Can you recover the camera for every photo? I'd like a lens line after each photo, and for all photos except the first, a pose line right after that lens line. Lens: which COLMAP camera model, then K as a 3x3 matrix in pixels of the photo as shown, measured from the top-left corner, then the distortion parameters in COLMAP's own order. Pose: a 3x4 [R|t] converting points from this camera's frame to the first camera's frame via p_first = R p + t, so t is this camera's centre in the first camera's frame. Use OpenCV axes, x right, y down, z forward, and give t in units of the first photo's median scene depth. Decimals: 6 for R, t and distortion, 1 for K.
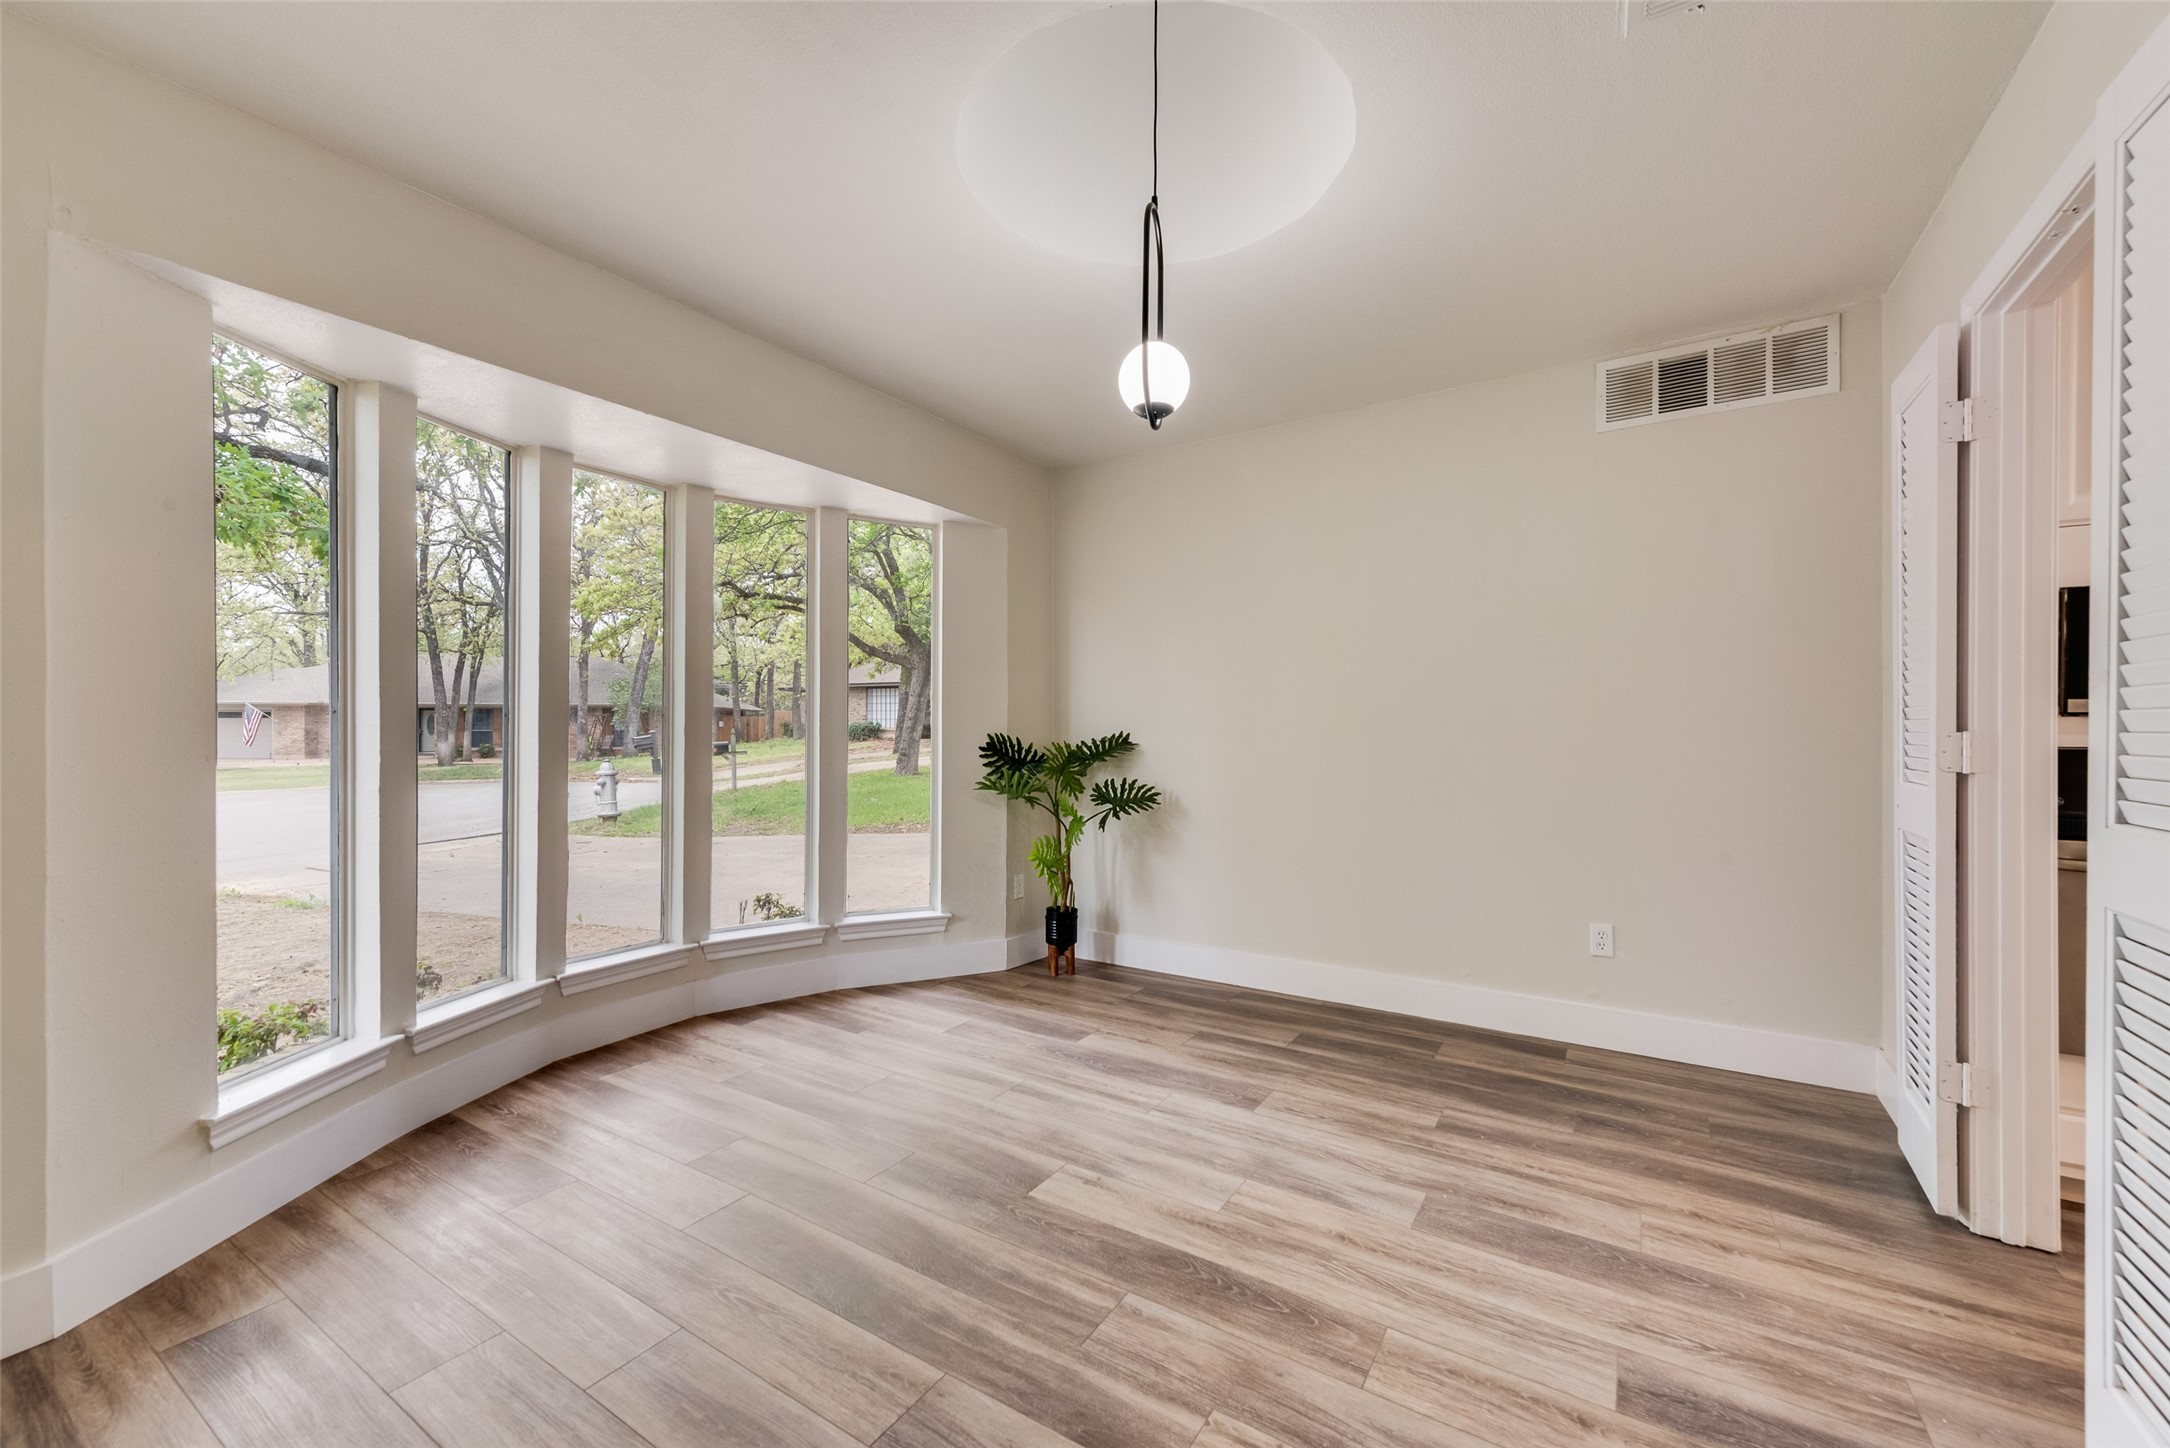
lens RADIAL K [[849.6, 0, 1084.5], [0, 849.6, 730.5], [0, 0, 1]] dist [-0.024075, -0.000245]
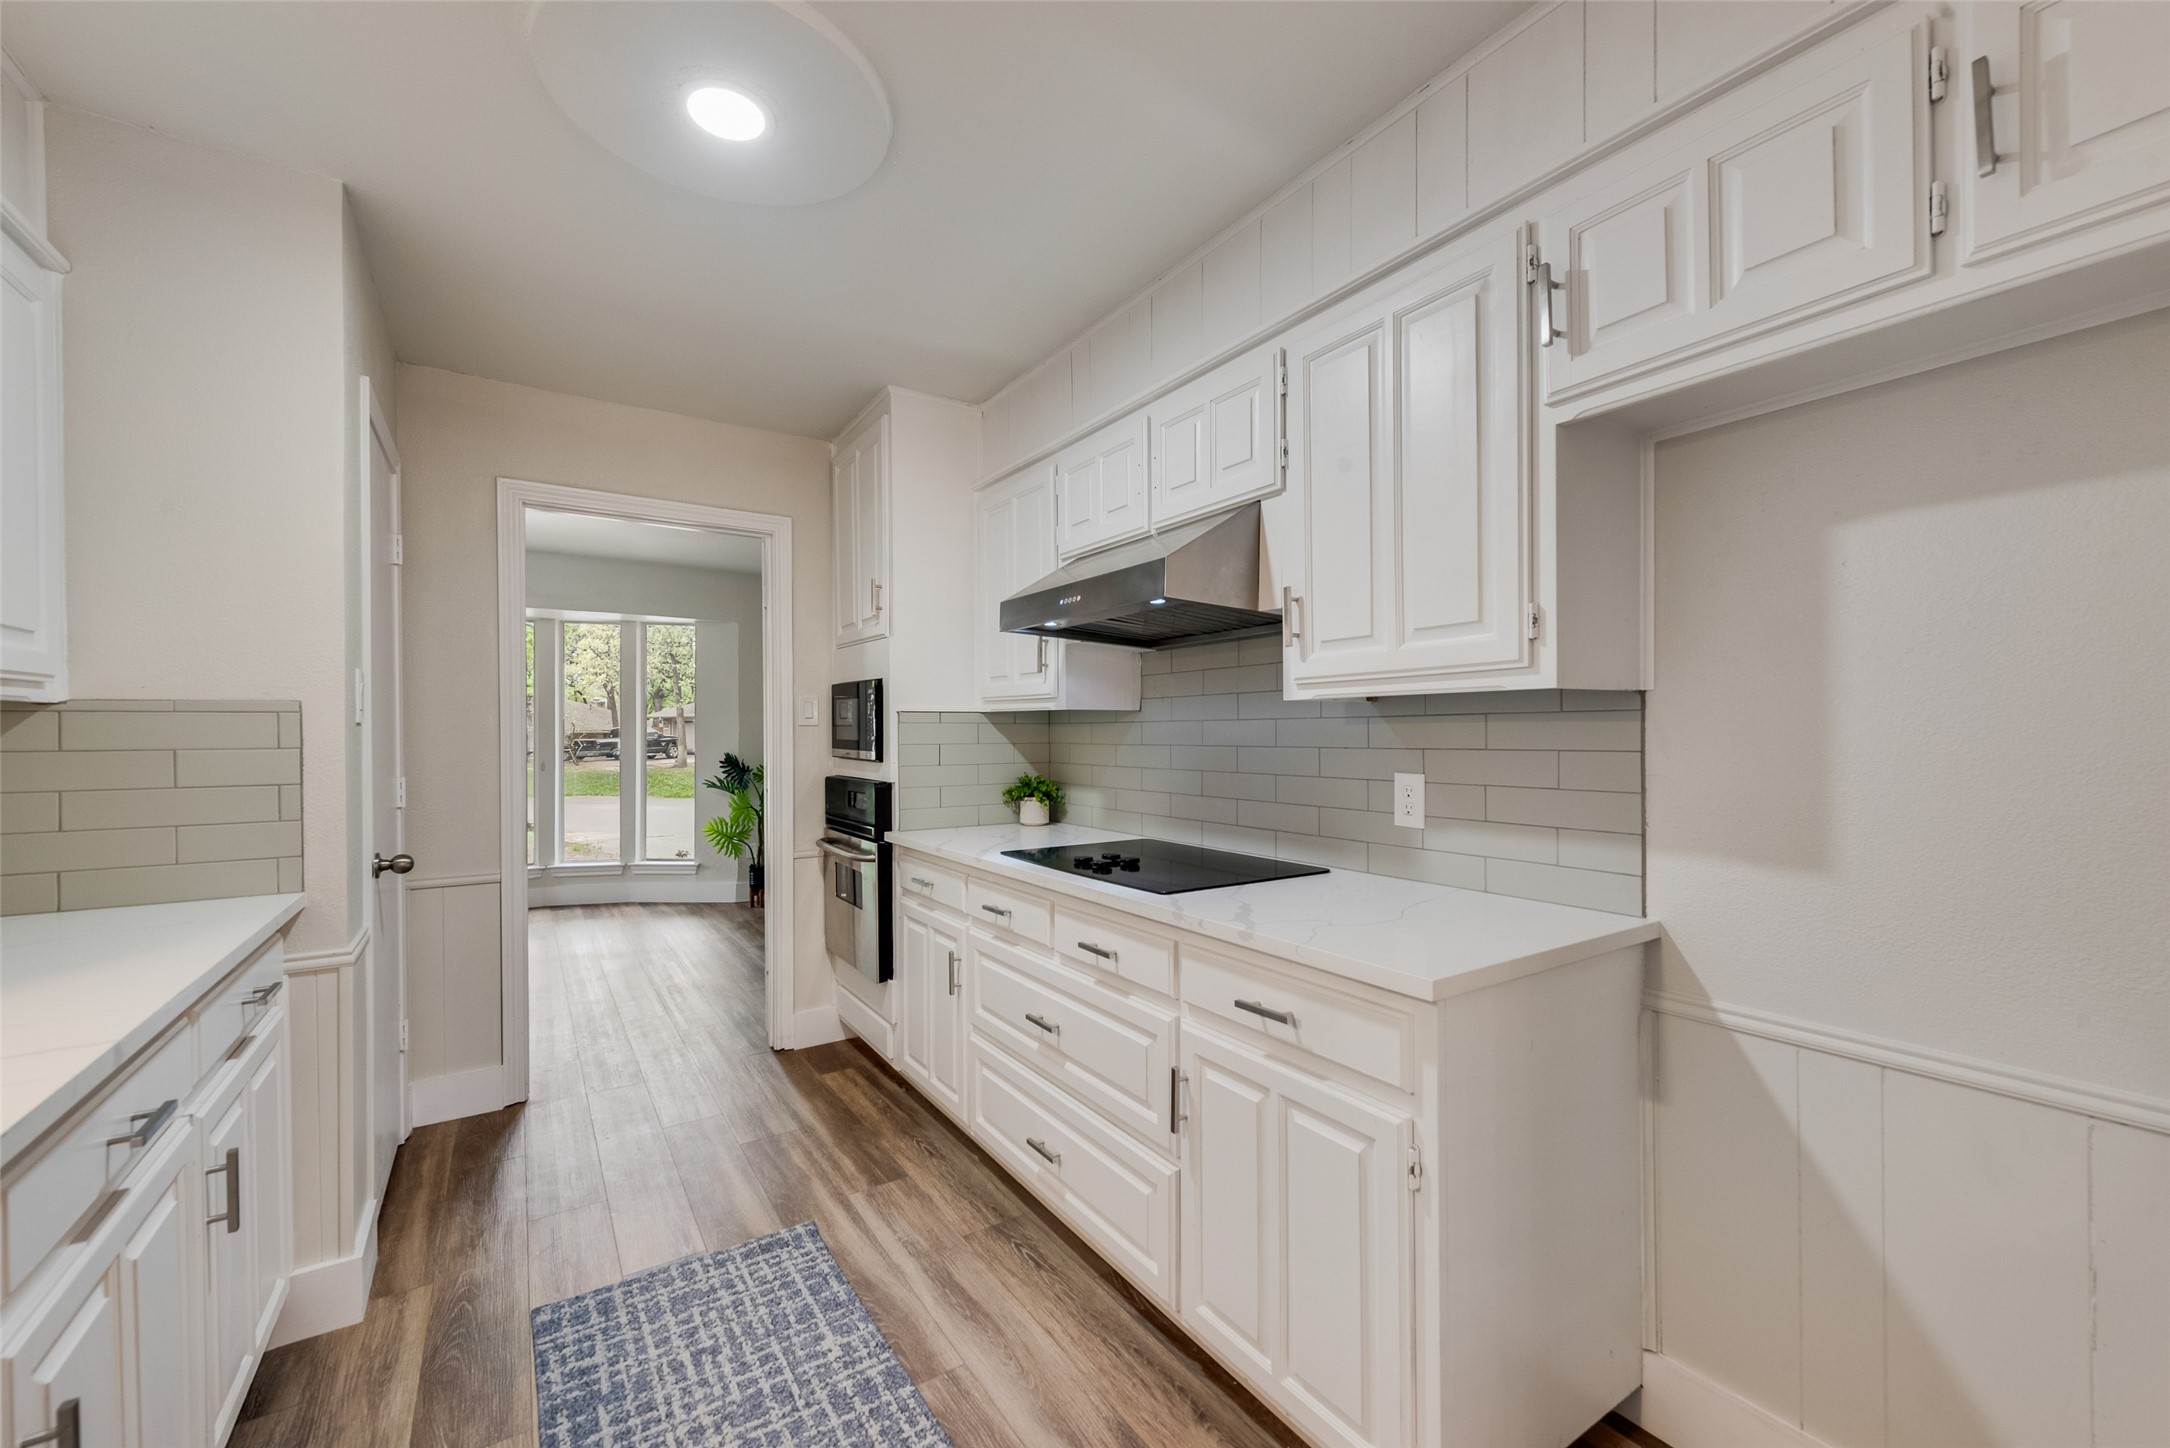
lens RADIAL K [[849.6, 0, 1077.2], [0, 849.6, 711.7], [0, 0, 1]] dist [-0.024075, -0.000245]
pose [[0.916558, -0.011594, -0.399733, 1.161554], [-0.000702, 0.999531, -0.030600, -0.029366], [0.399900, 0.028327, 0.916121, -0.215240]]
